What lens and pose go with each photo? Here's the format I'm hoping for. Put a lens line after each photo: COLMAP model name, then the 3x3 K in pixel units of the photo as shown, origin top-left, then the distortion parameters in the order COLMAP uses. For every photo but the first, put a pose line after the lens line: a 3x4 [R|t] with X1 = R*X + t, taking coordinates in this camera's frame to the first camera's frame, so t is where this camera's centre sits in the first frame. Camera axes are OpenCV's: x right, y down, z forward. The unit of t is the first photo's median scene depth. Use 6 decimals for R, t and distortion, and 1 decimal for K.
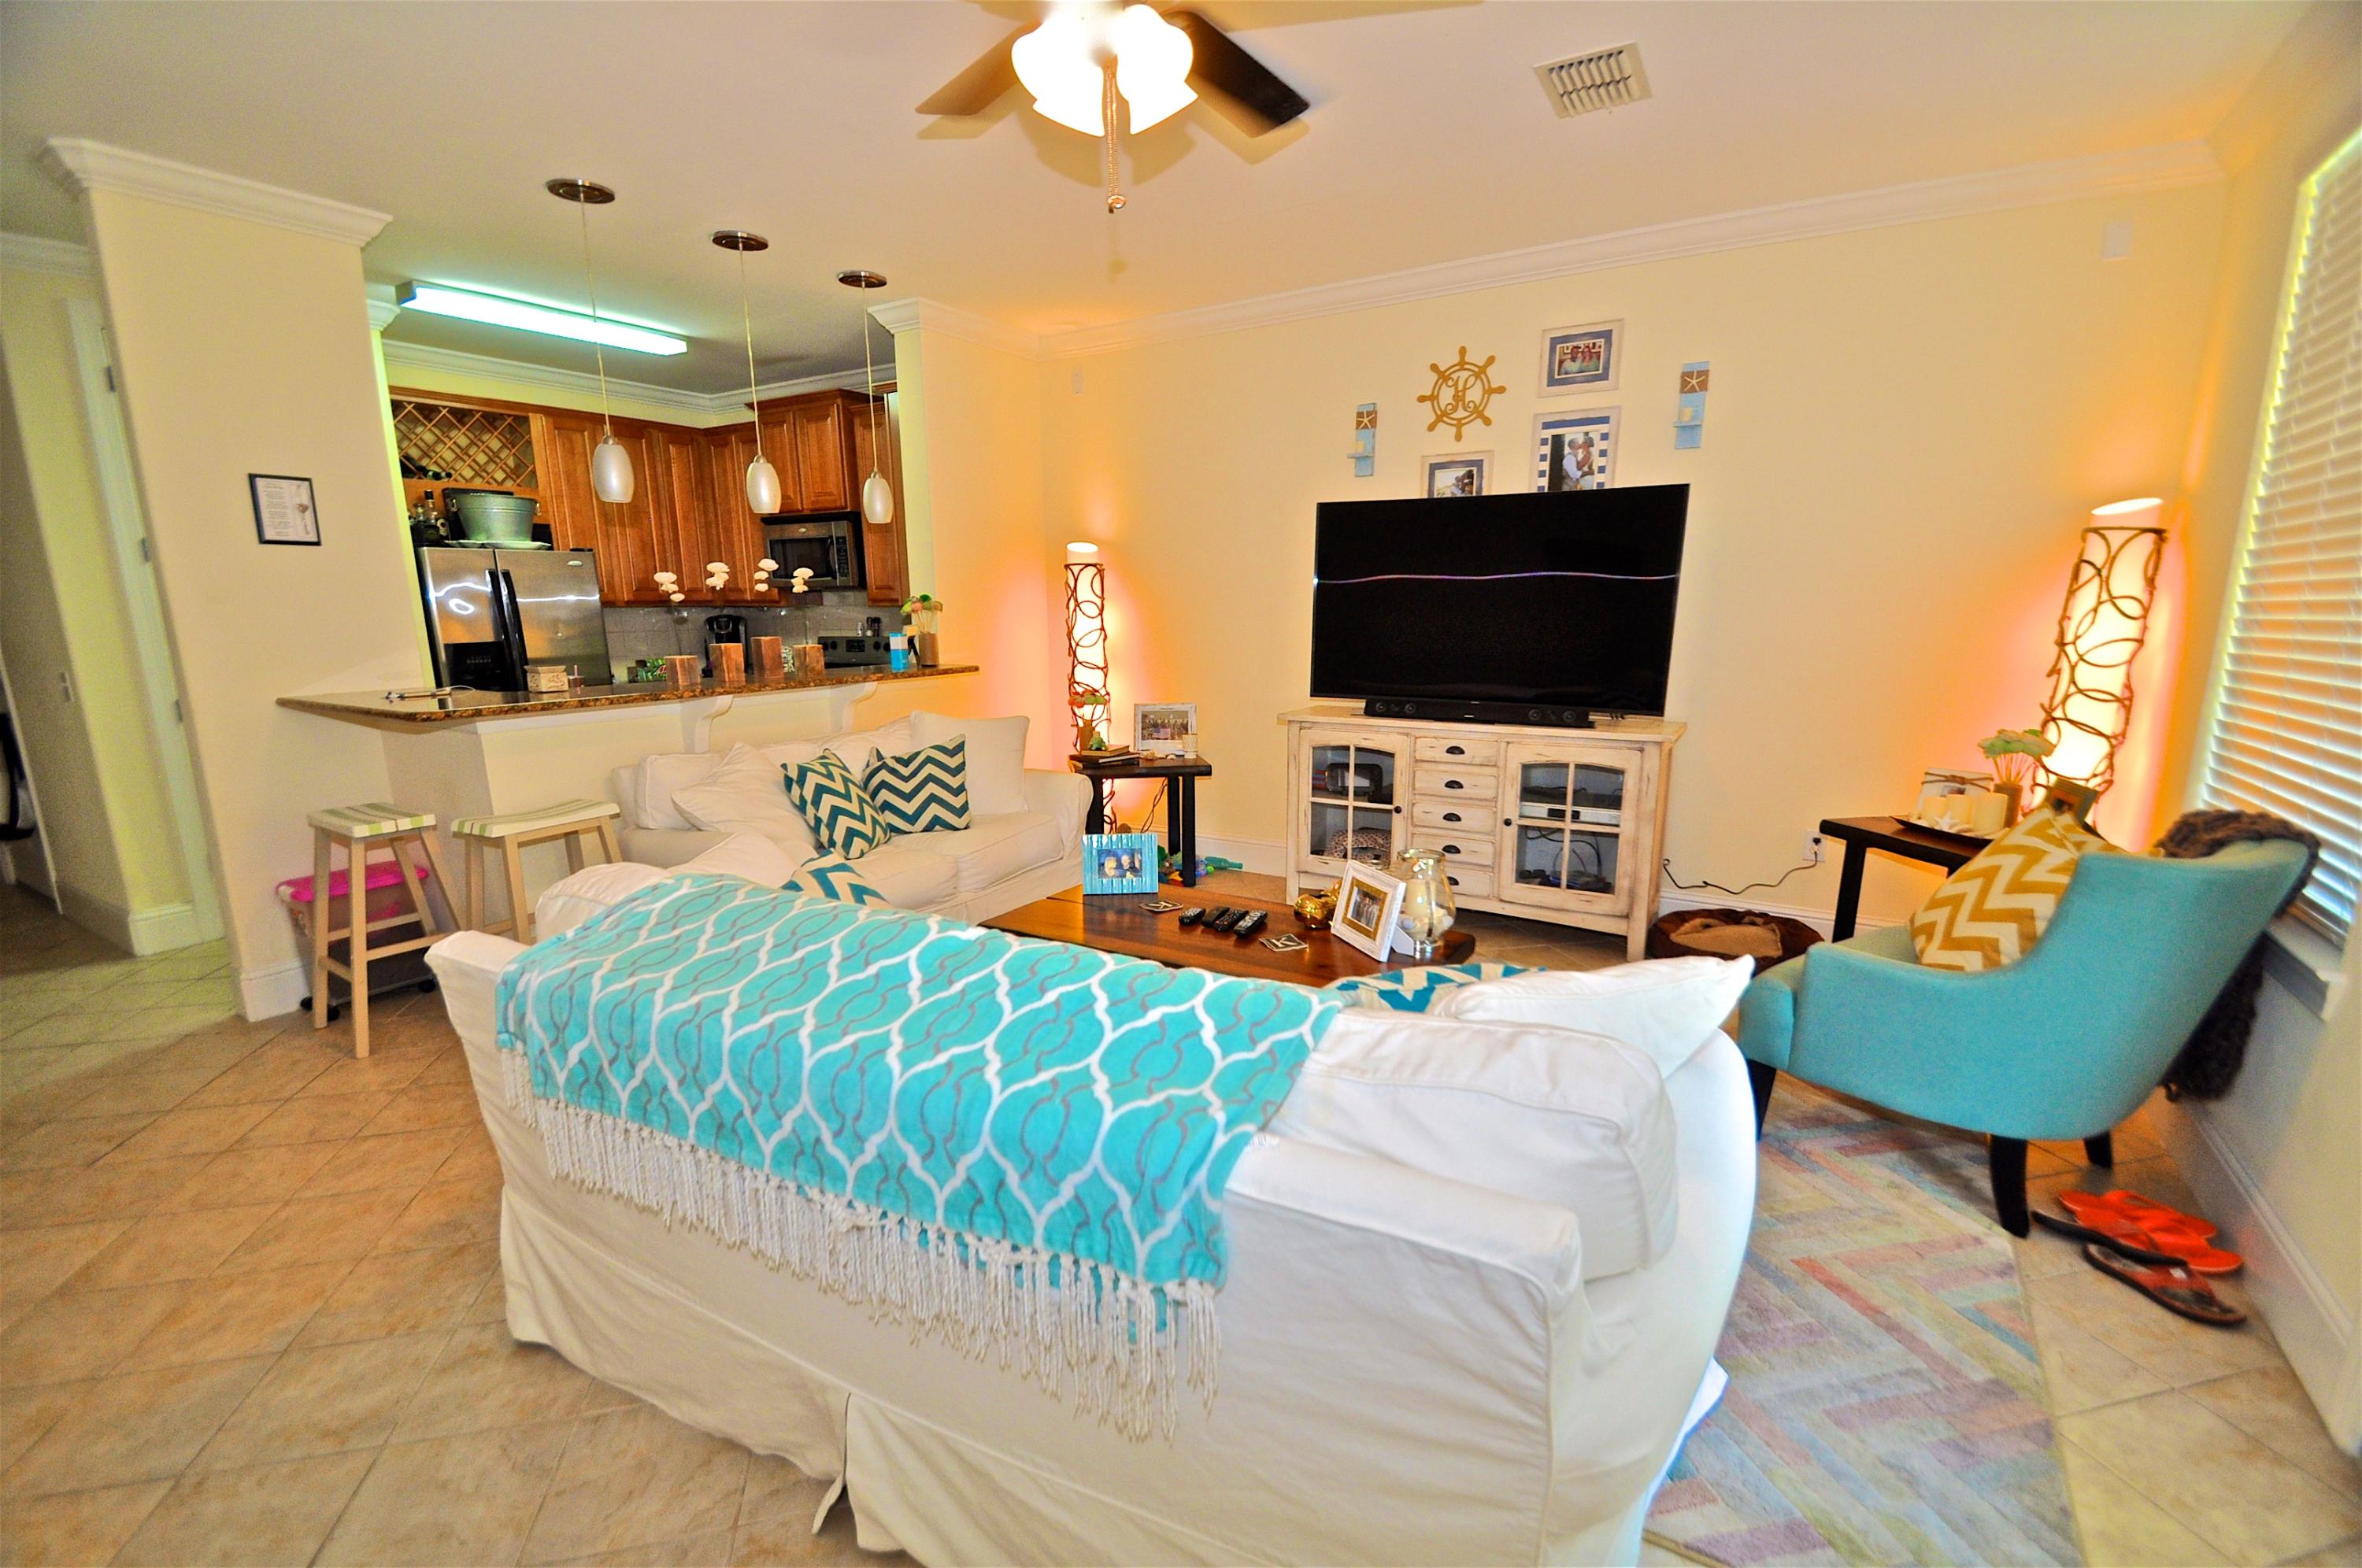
lens RADIAL K [[1032.5, 0, 1179.4], [0, 1032.5, 799.7], [0, 0, 1]] dist [-0.001335, -0.000021]
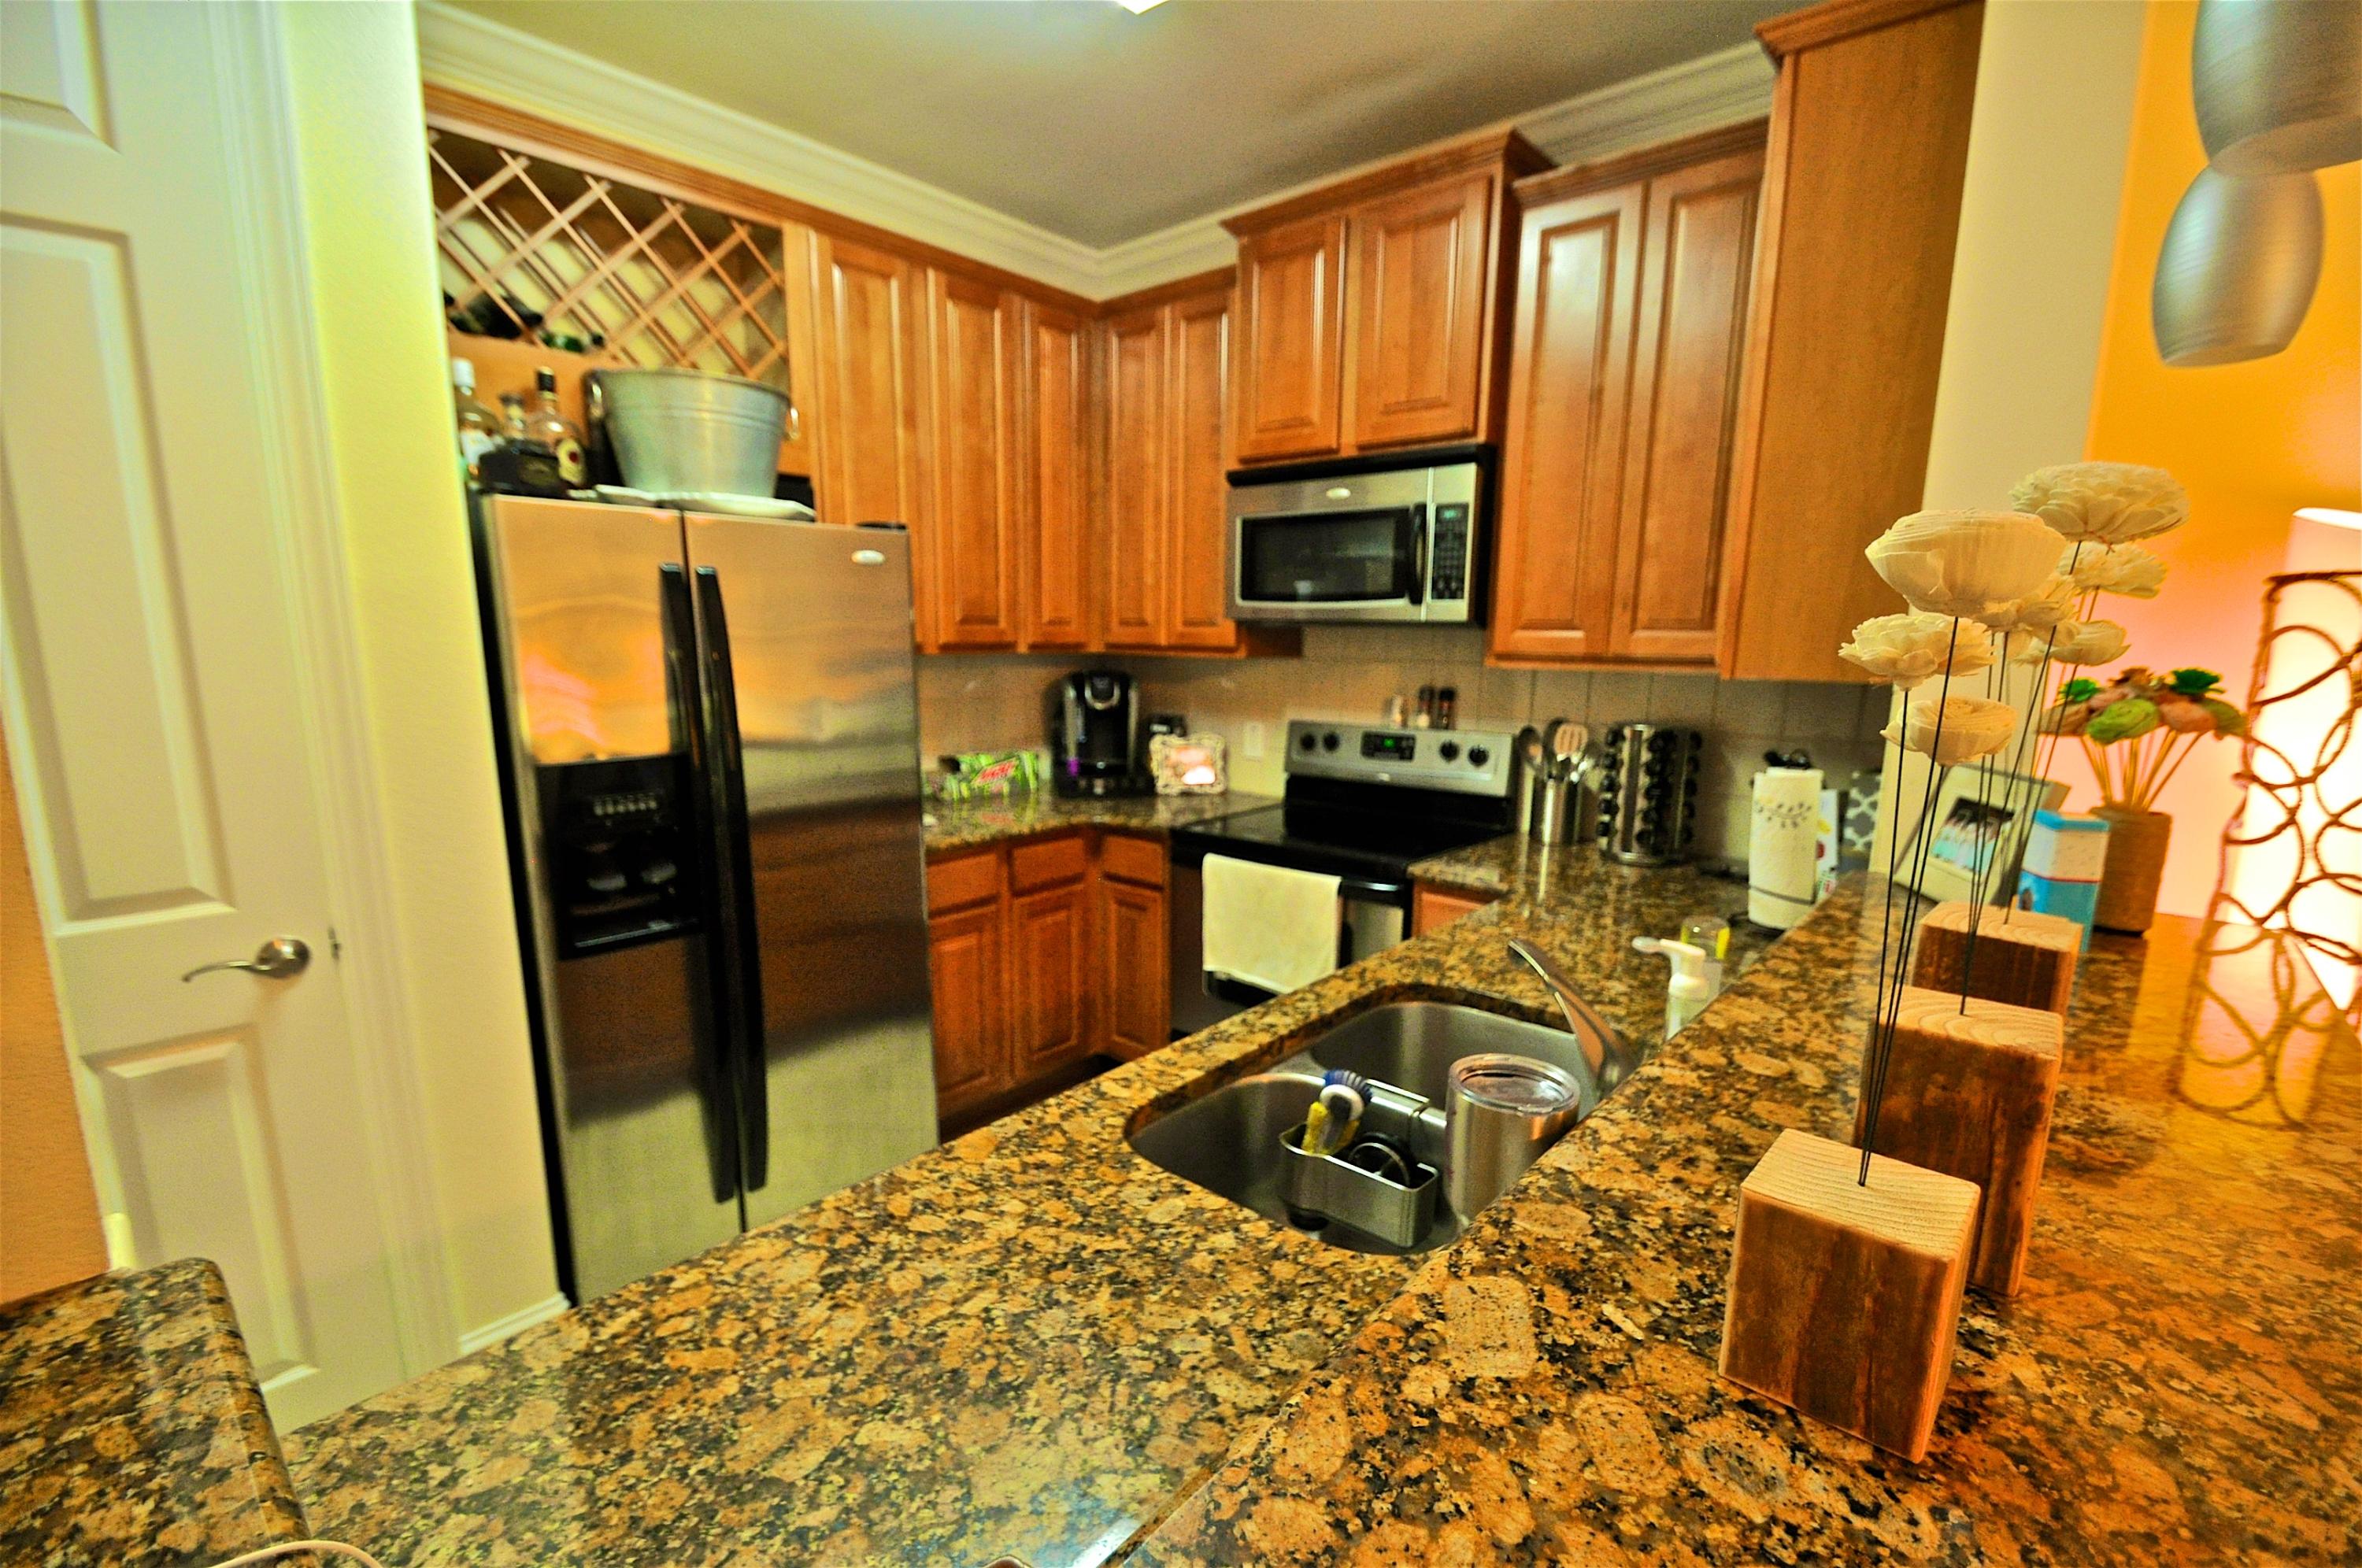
lens RADIAL K [[1032.5, 0, 1182.7], [0, 1032.5, 796.3], [0, 0, 1]] dist [-0.001335, -0.000021]
pose [[0.985904, 0.041839, -0.161995, -0.383600], [-0.047323, 0.998425, -0.030139, -0.124781], [0.160479, 0.037380, 0.986331, 0.606369]]
